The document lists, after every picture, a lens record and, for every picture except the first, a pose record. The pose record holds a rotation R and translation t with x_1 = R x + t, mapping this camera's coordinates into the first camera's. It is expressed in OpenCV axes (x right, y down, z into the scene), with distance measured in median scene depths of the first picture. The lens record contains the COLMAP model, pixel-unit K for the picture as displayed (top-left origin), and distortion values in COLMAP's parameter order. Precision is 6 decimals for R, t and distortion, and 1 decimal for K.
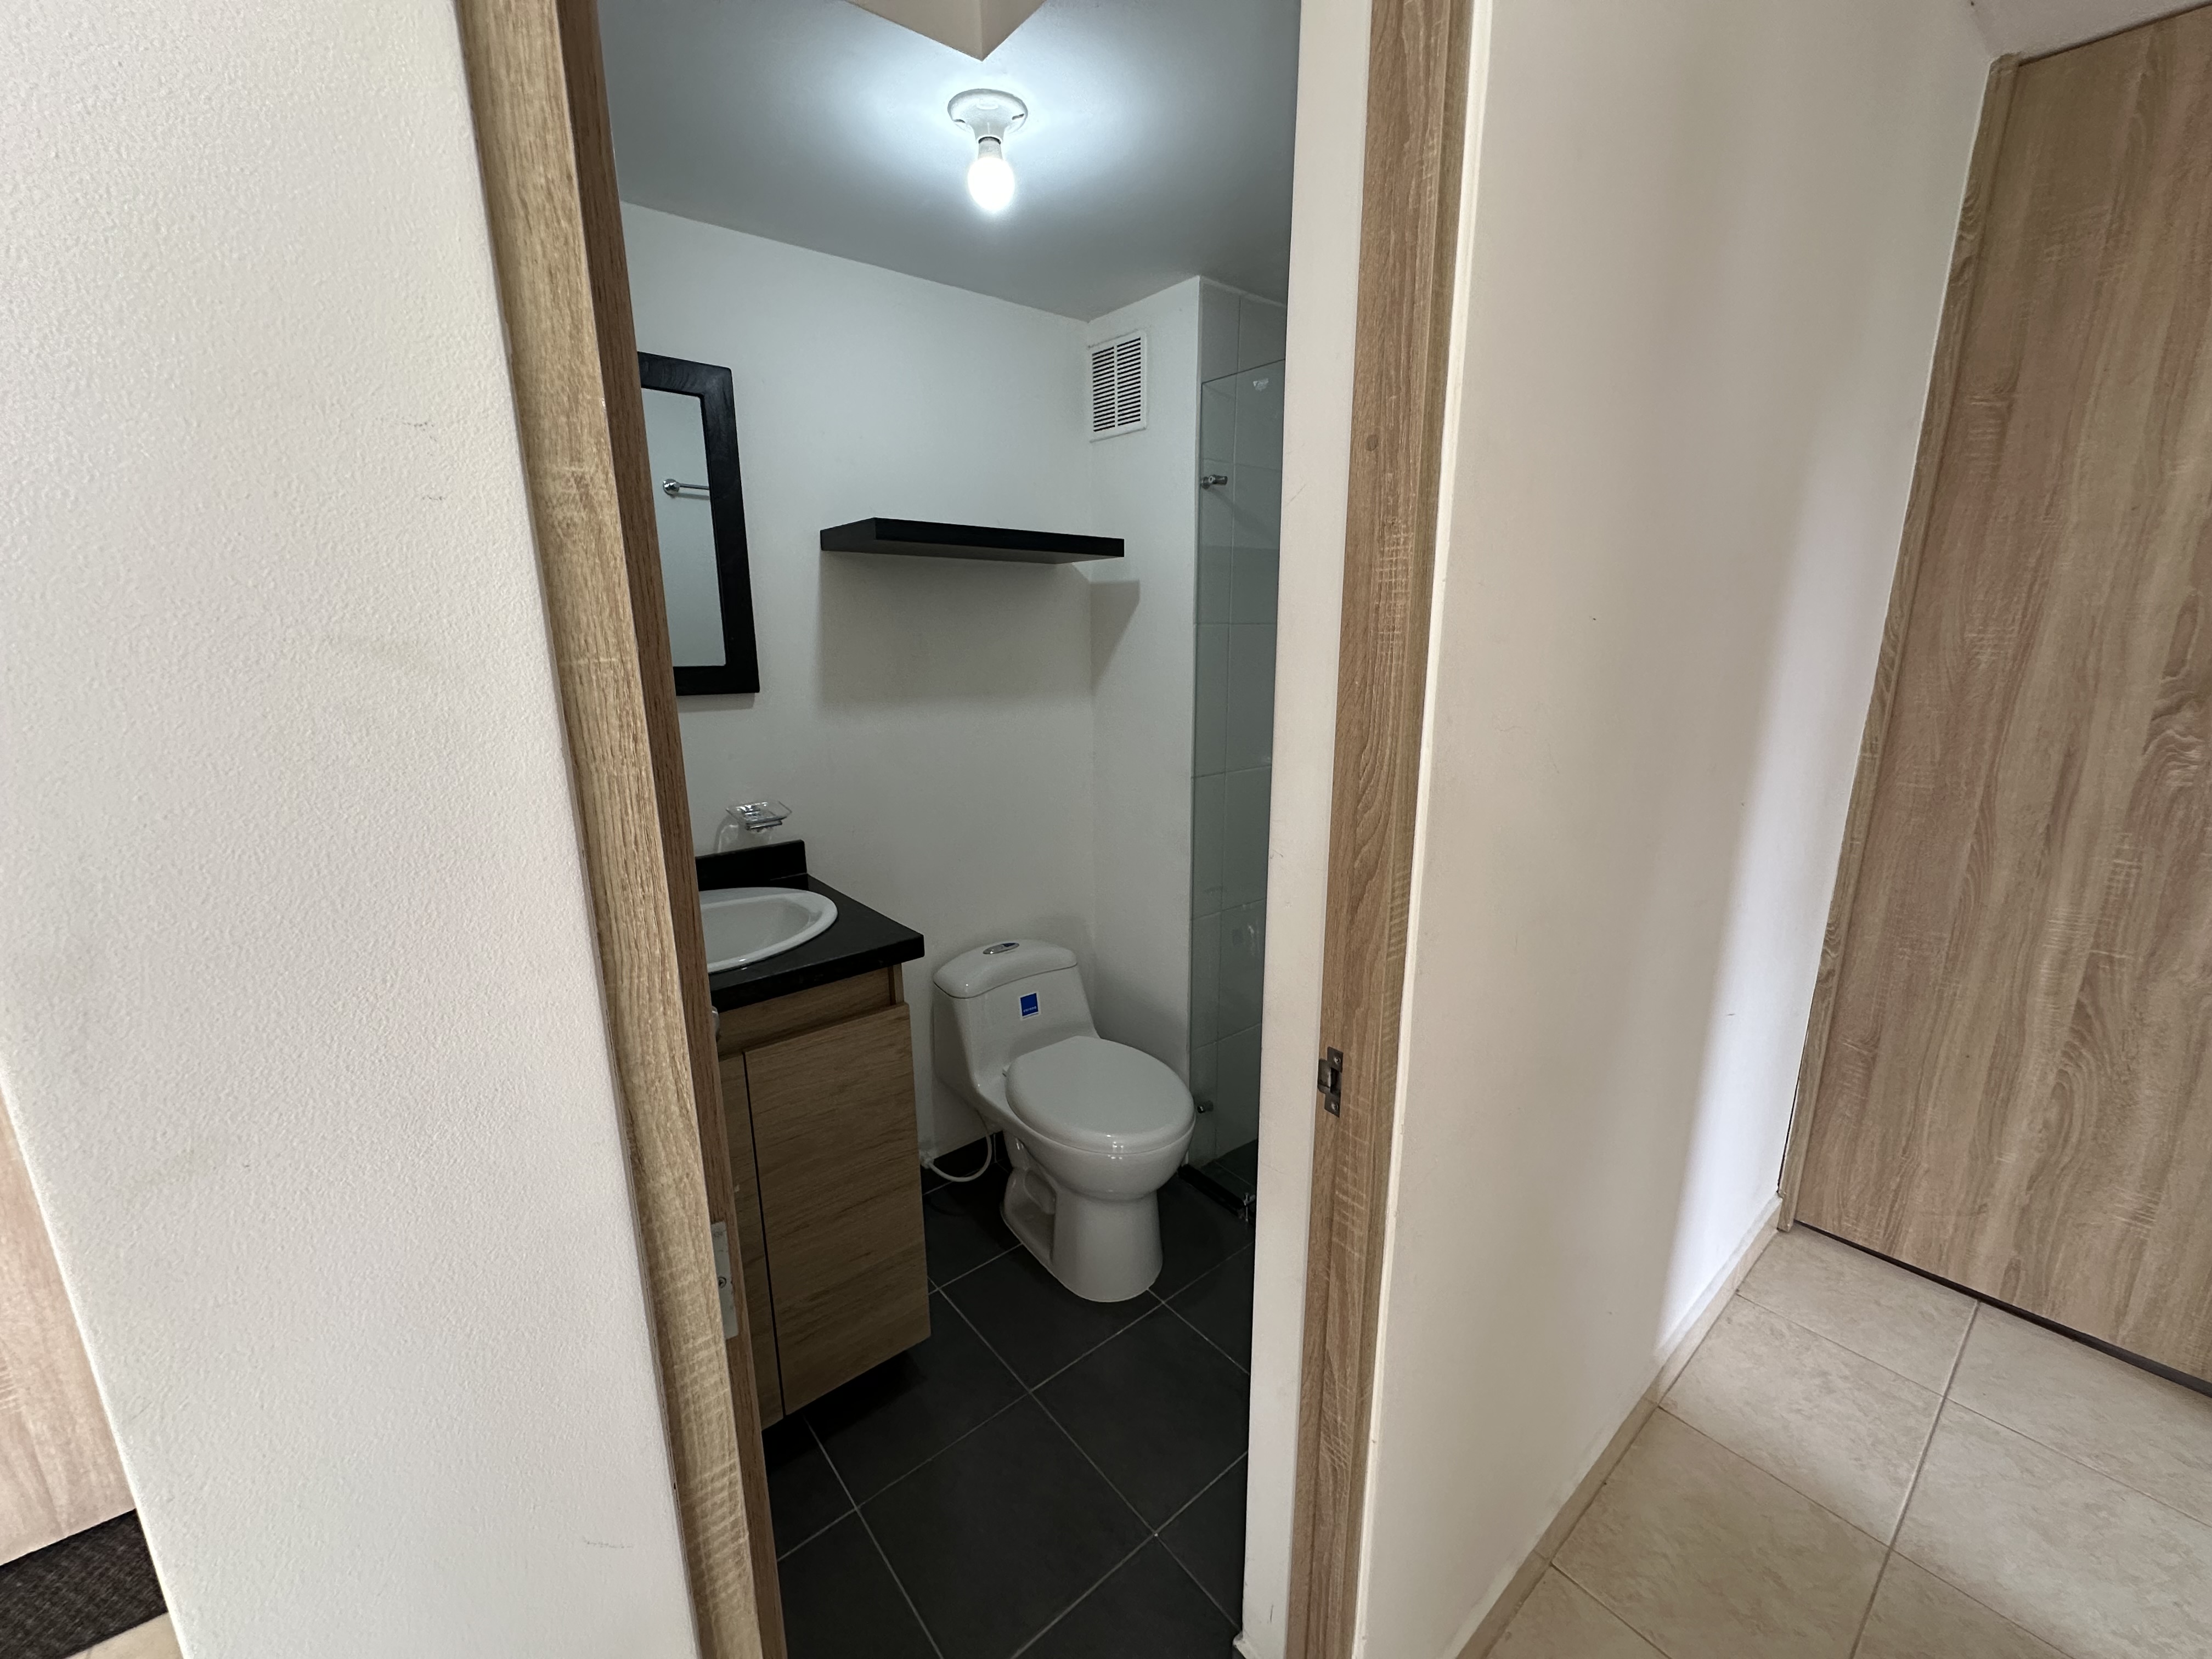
lens RADIAL K [[900.8, 0, 1101.3], [0, 900.8, 829.4], [0, 0, 1]] dist [0.000984, -0.005314]
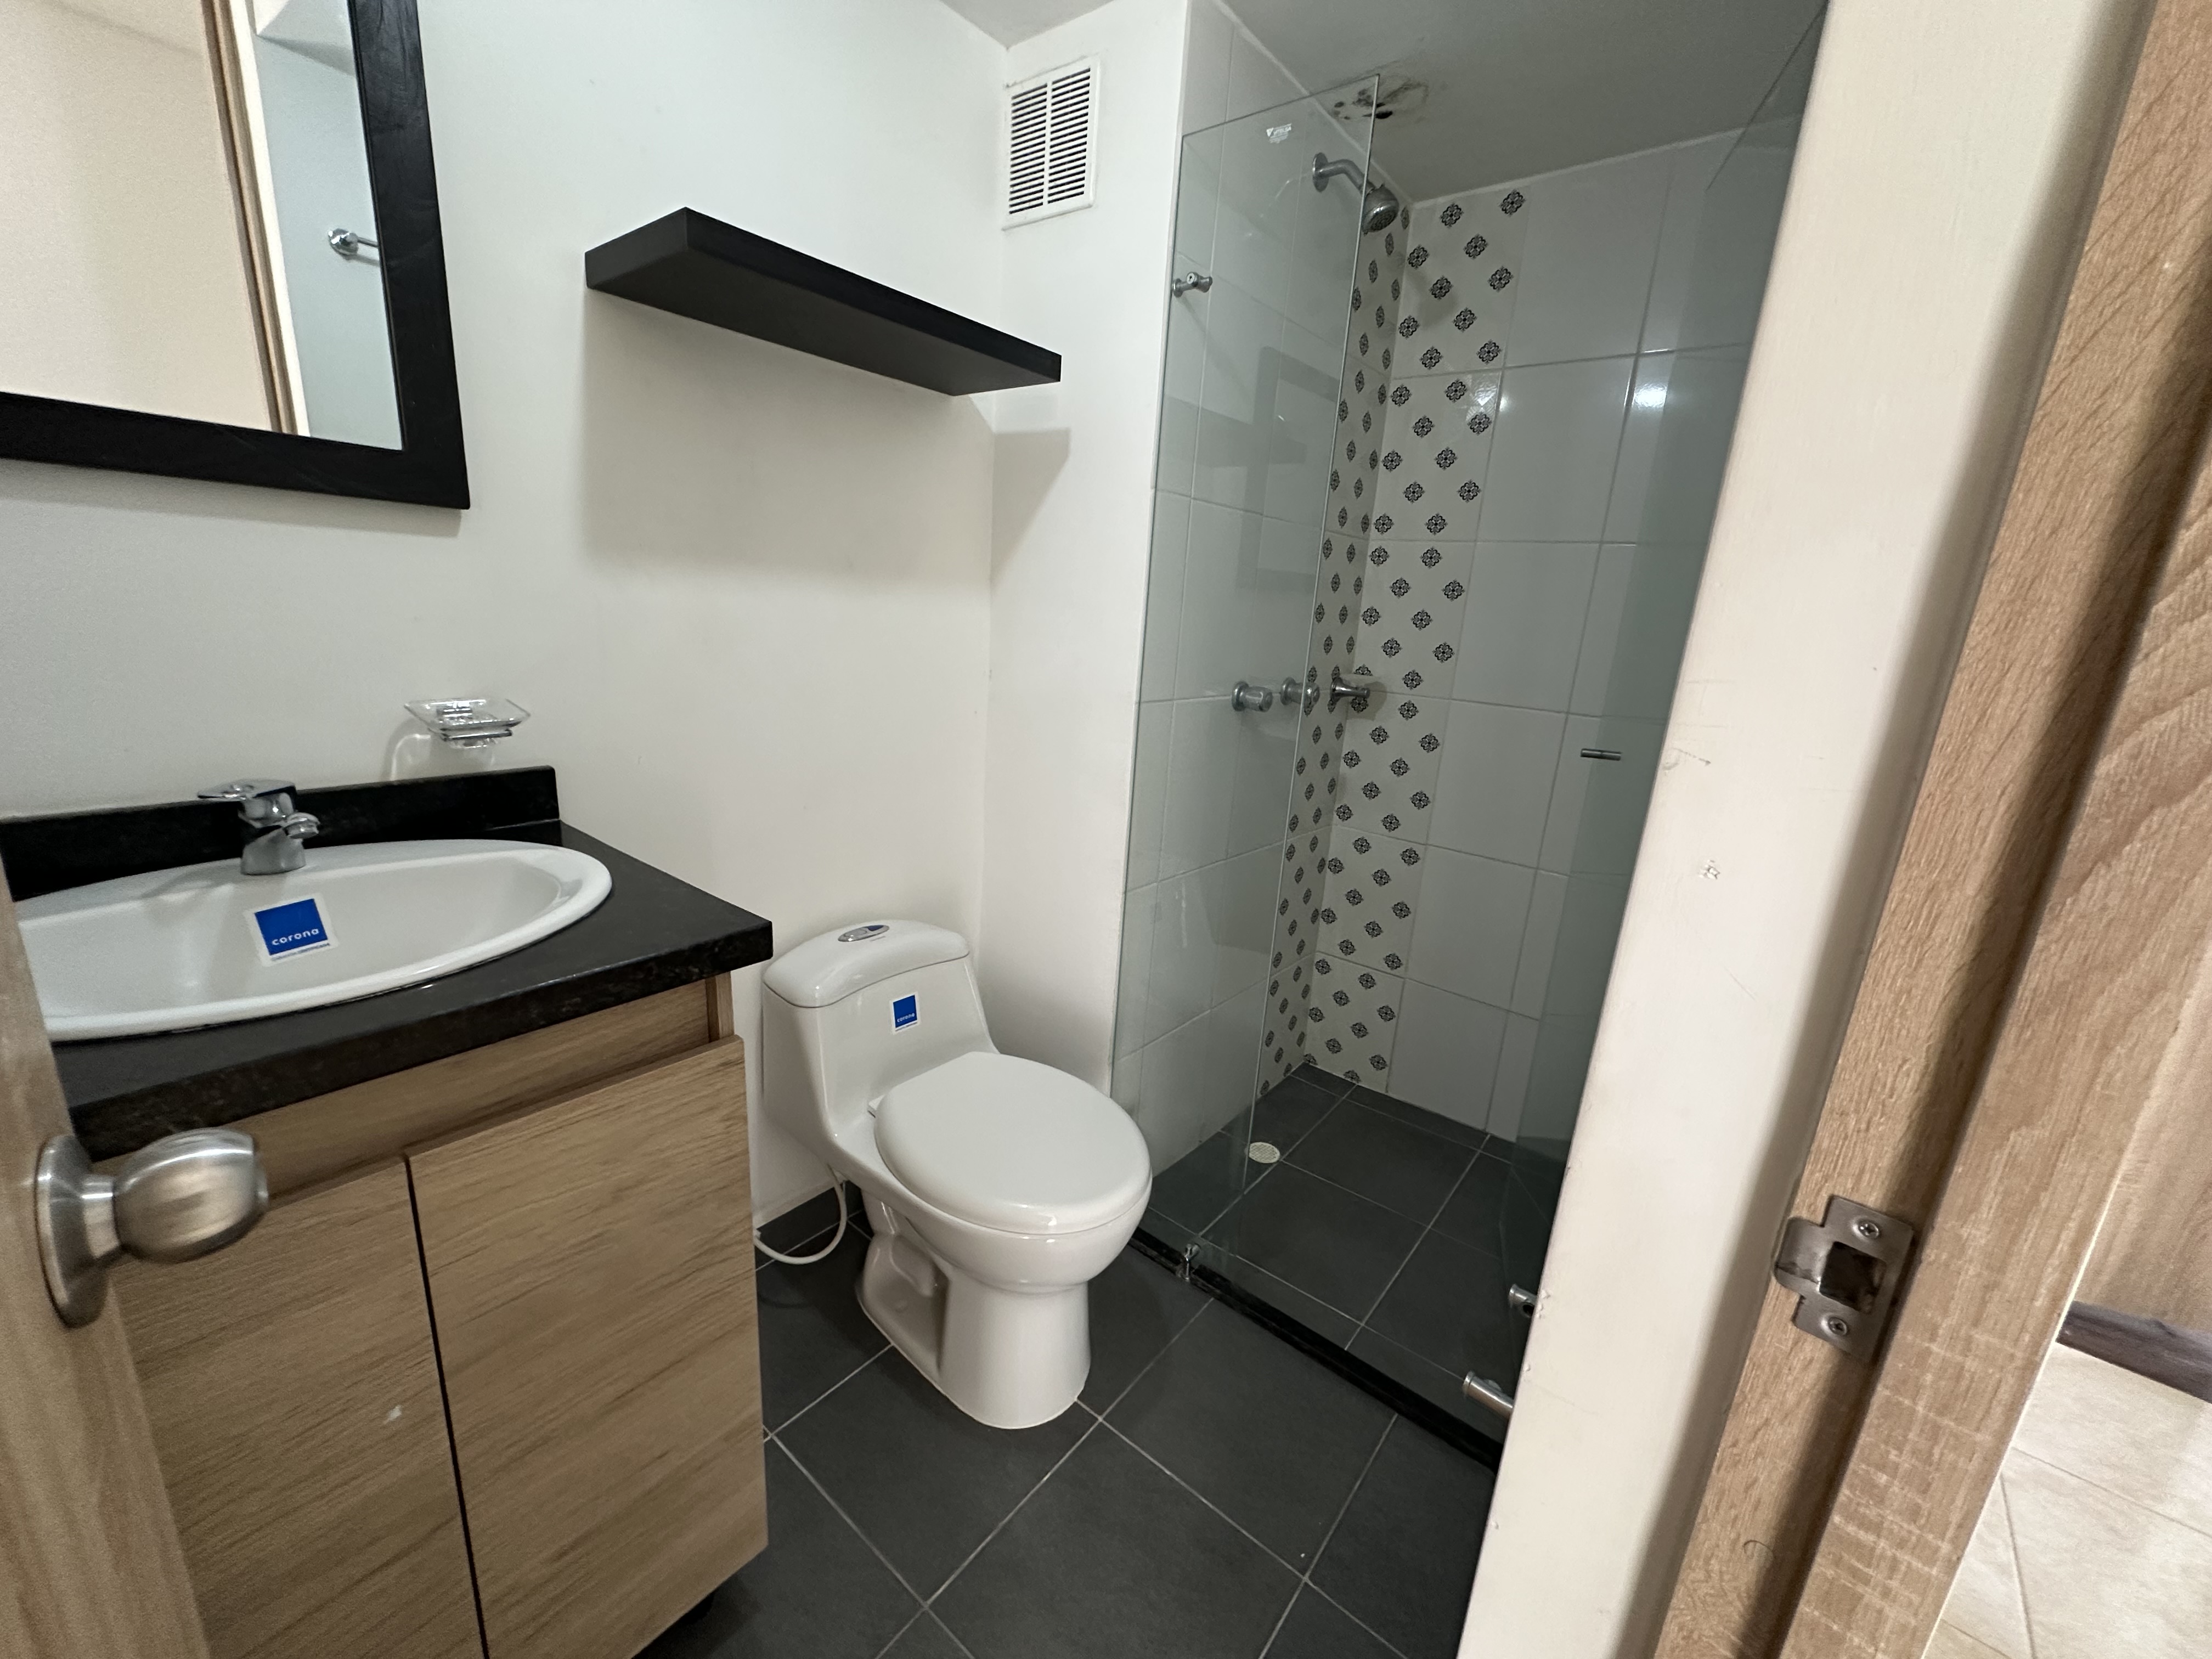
lens RADIAL K [[889.3, 0, 1103.9], [0, 889.3, 830.6], [0, 0, 1]] dist [-0.001521, 0.000461]
pose [[0.976382, 0.016528, 0.215417, -0.089594], [-0.023697, 0.999246, 0.030743, 0.028279], [-0.214746, -0.035121, 0.976038, 0.313002]]
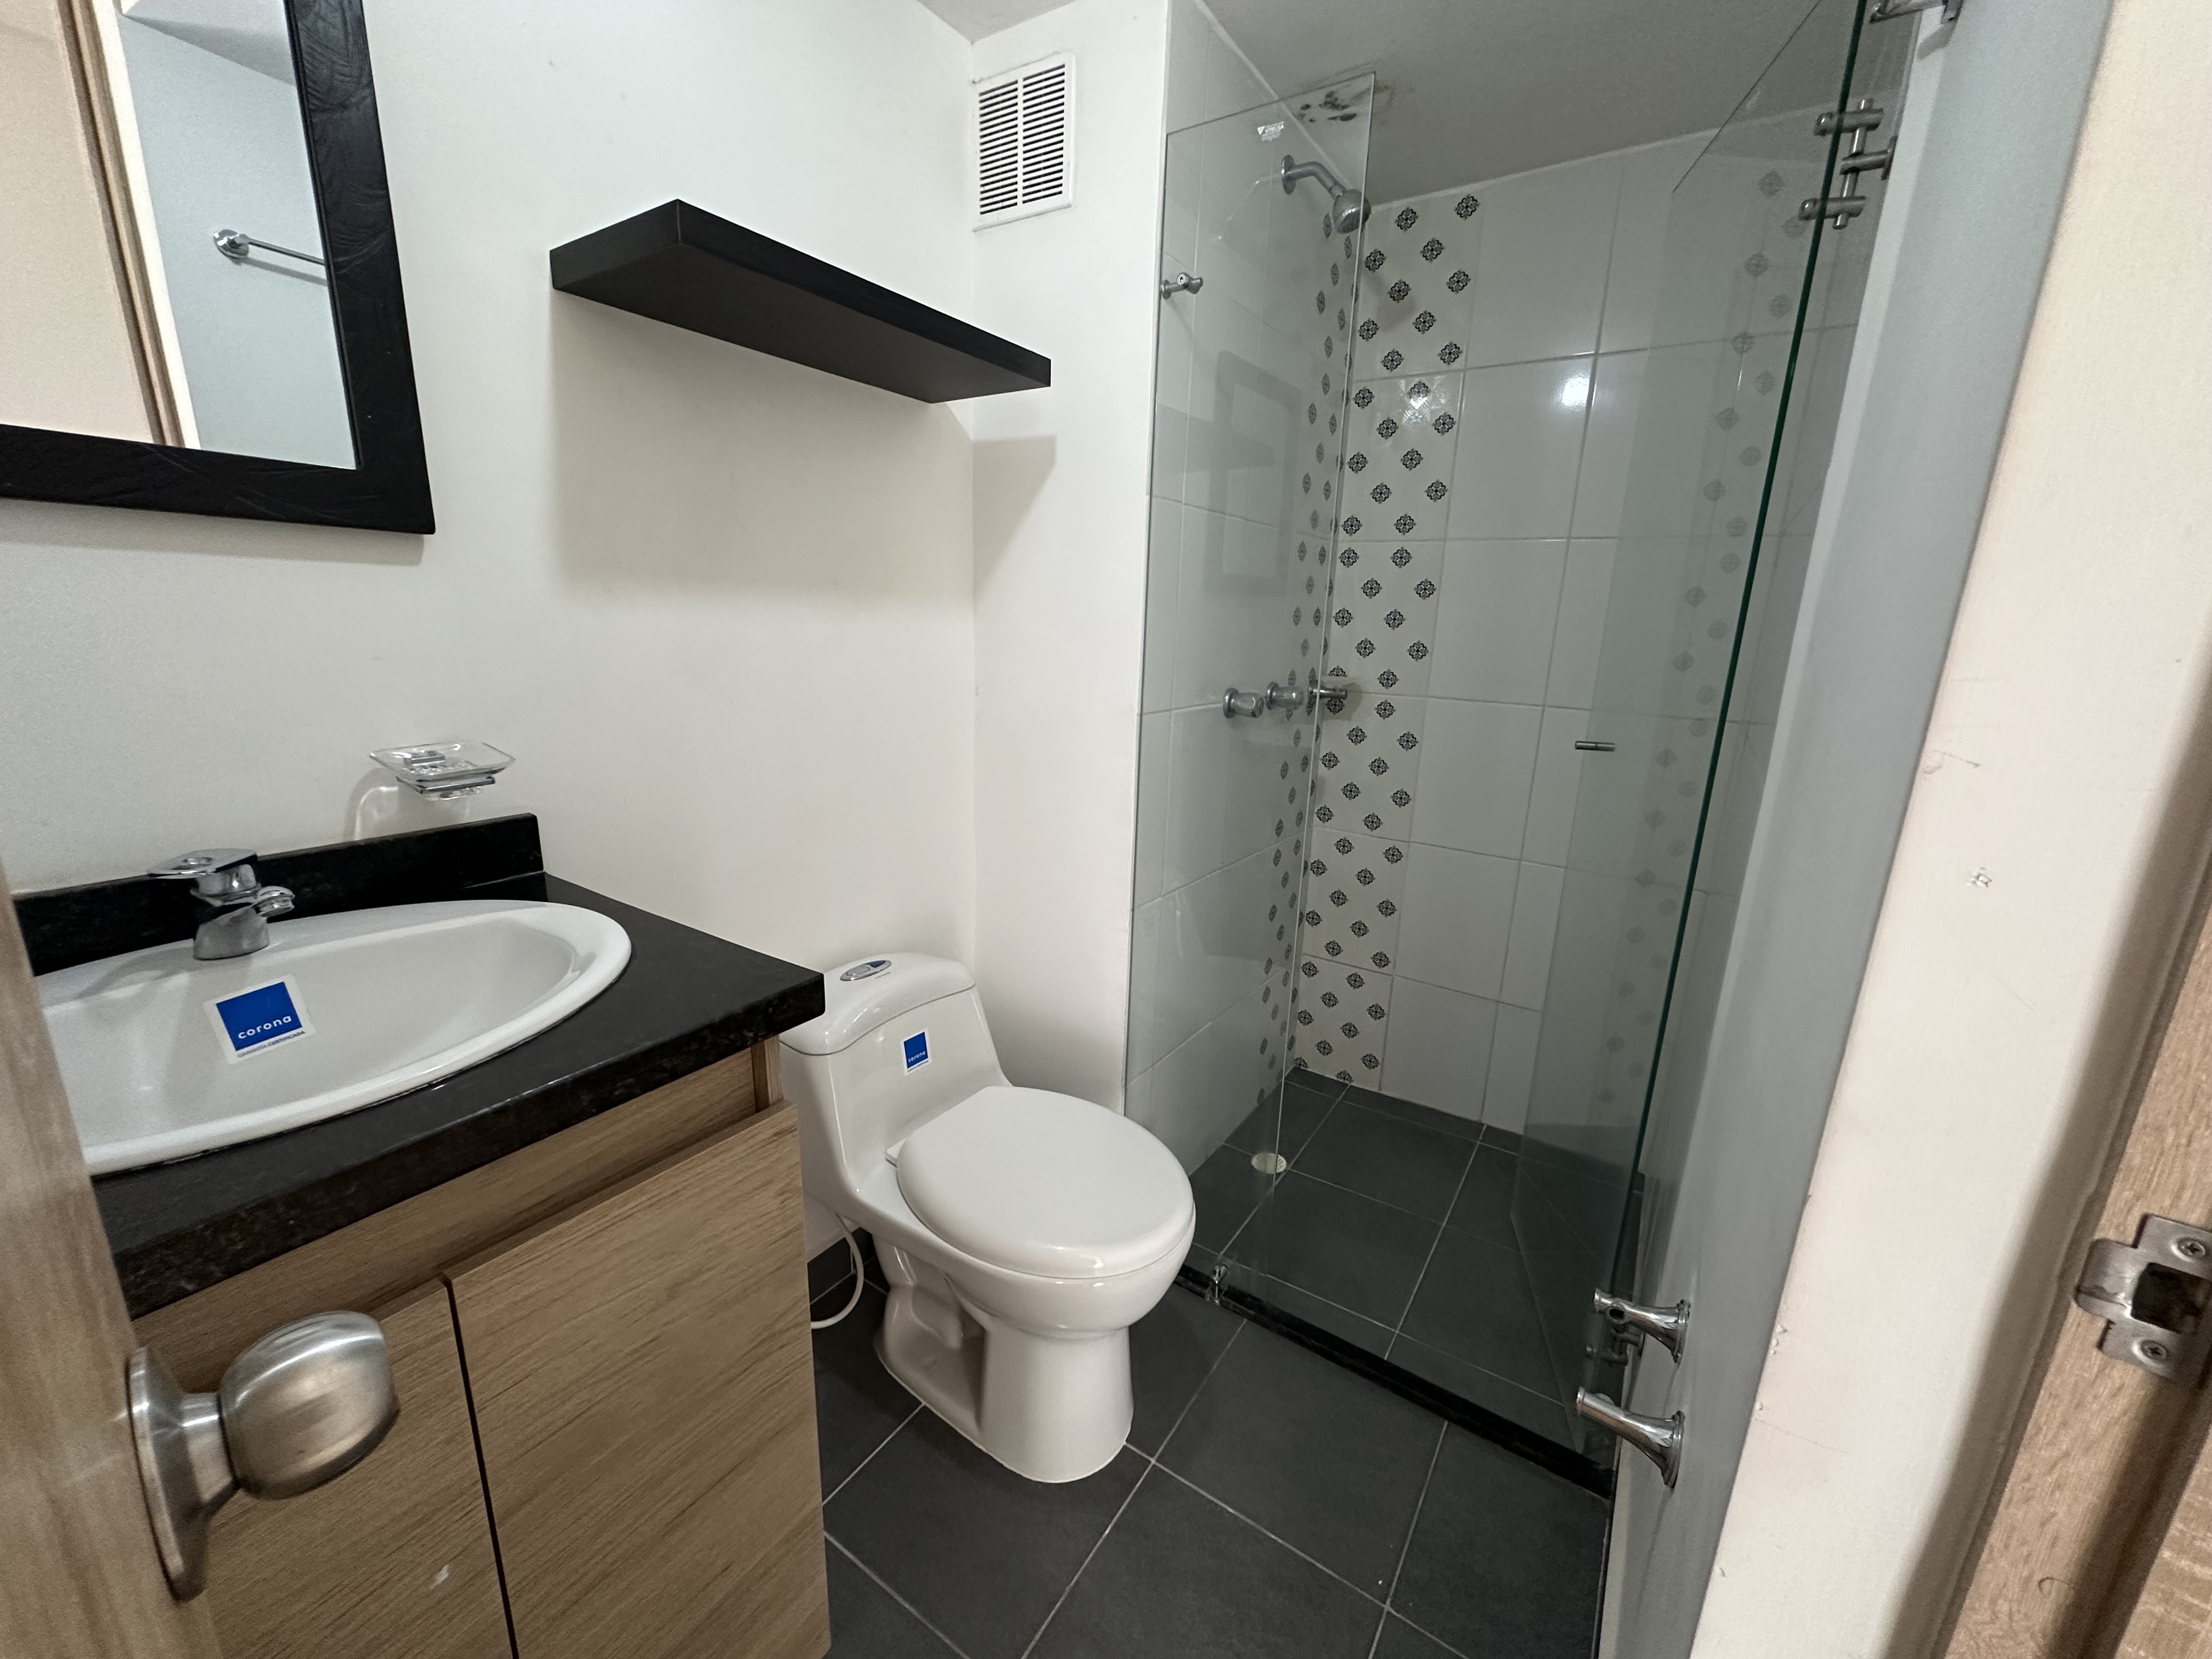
lens RADIAL K [[889.3, 0, 1103.9], [0, 889.3, 830.6], [0, 0, 1]] dist [-0.001521, 0.000461]
pose [[0.954922, -0.033442, 0.294968, -0.152609], [0.027925, 0.999348, 0.022895, 0.019698], [-0.295541, -0.013626, 0.955233, 0.356206]]
